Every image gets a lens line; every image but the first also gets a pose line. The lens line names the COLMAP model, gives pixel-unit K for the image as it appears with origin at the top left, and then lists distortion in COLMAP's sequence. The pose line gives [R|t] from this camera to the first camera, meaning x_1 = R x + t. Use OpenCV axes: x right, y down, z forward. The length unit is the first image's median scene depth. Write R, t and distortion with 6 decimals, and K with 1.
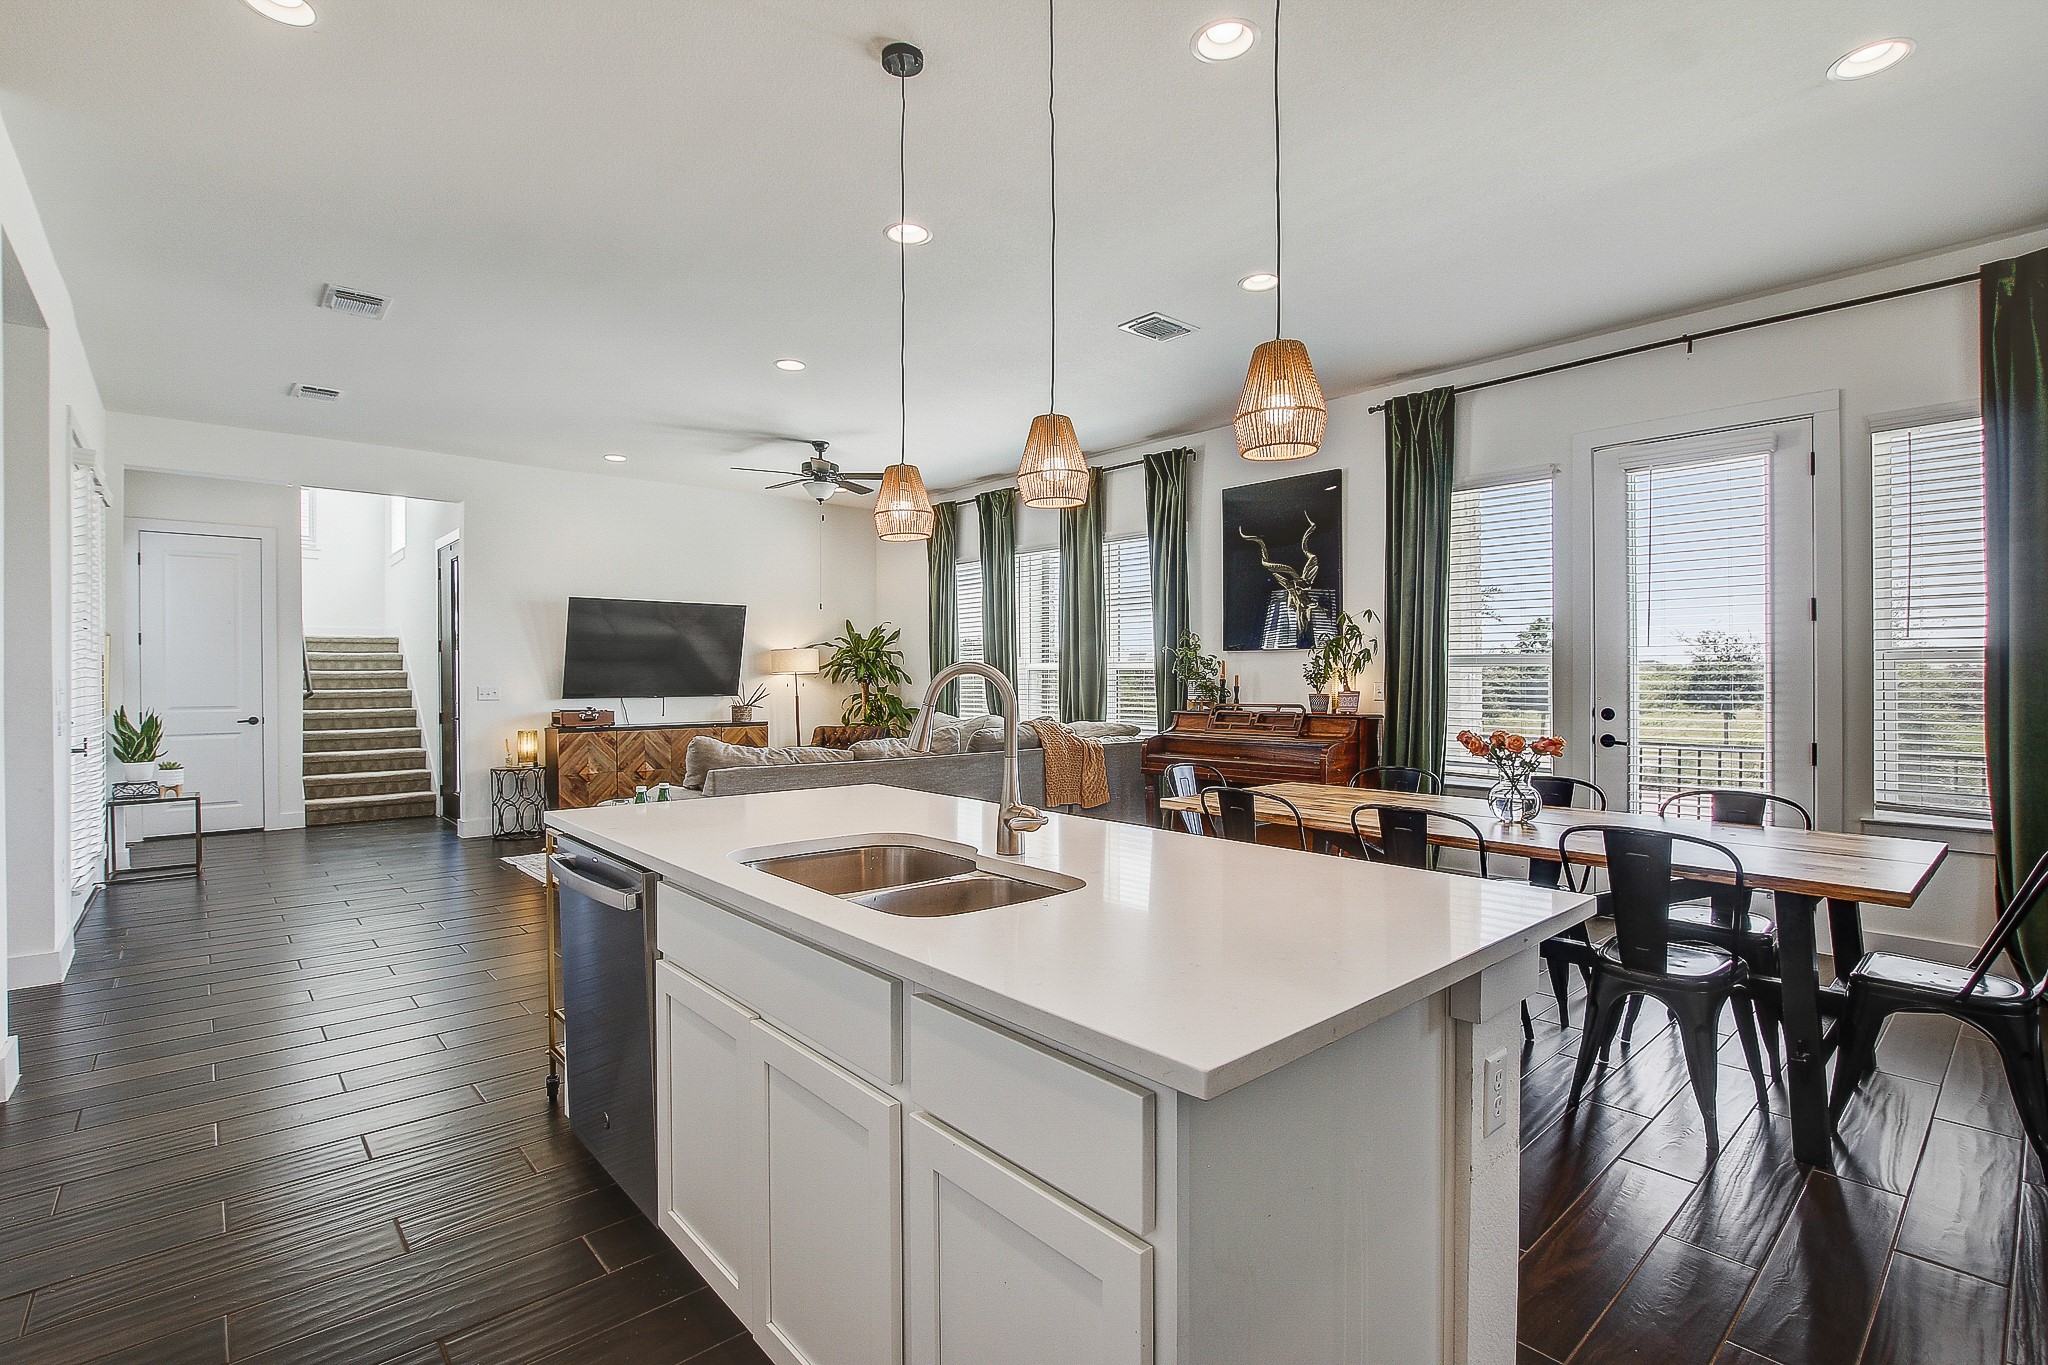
lens RADIAL K [[949.9, 0, 1024.6], [0, 949.9, 676.9], [0, 0, 1]] dist [-0.012534, 0.000392]
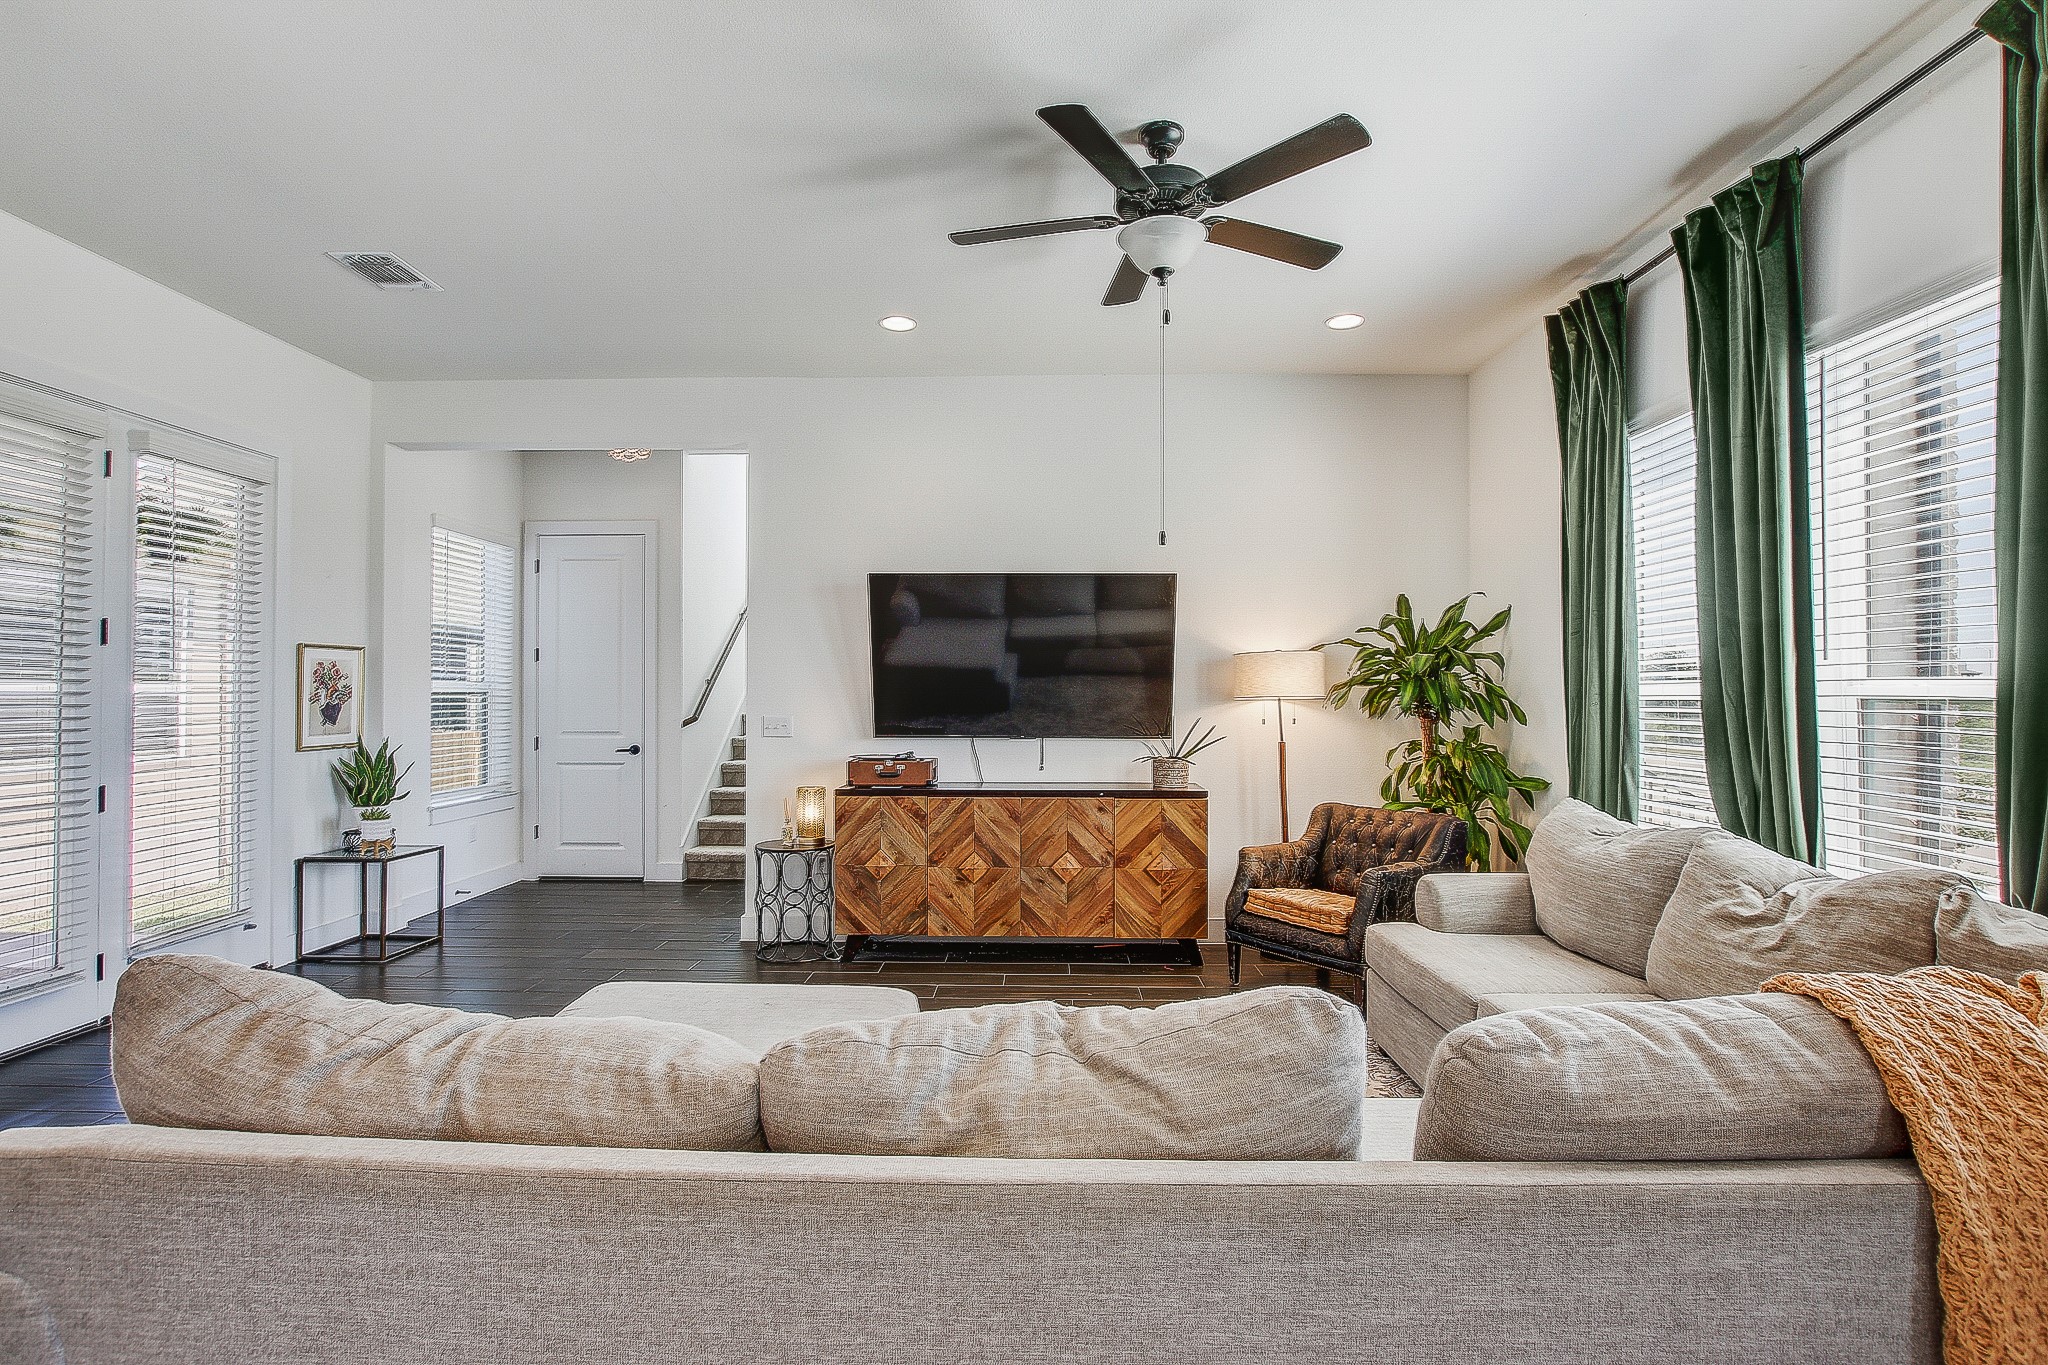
lens RADIAL K [[949.9, 0, 1030.0], [0, 949.9, 684.7], [0, 0, 1]] dist [-0.012534, 0.000392]
pose [[0.741483, 0.000178, -0.670971, 0.009441], [-0.006941, 0.999948, -0.007406, -0.007268], [0.670935, 0.010149, 0.741446, 0.543014]]
